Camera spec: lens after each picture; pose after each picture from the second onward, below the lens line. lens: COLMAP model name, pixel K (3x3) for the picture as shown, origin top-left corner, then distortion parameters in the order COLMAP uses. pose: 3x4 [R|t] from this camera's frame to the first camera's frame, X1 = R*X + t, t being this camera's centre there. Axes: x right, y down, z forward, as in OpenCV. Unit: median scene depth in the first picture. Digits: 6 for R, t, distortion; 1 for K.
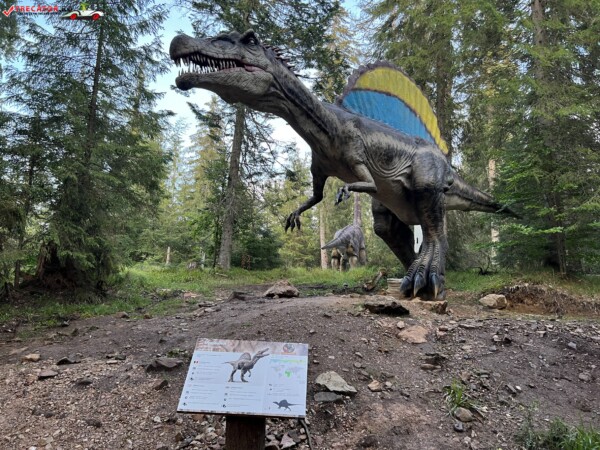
lens RADIAL K [[451.7, 0, 300.0], [0, 451.7, 225.0], [0, 0, 1]] dist [0.064658, -0.070631]
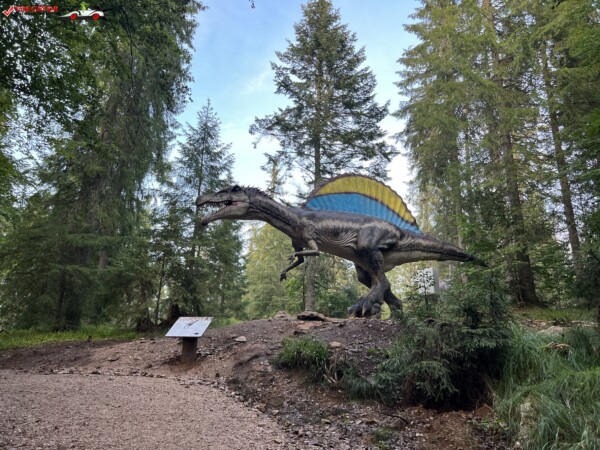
lens RADIAL K [[451.7, 0, 300.0], [0, 451.7, 225.0], [0, 0, 1]] dist [0.064658, -0.070631]
pose [[0.940905, -0.113805, -0.318976, 0.664005], [0.064999, 0.985022, -0.159708, 0.086476], [0.332374, 0.129537, 0.934210, -0.669692]]
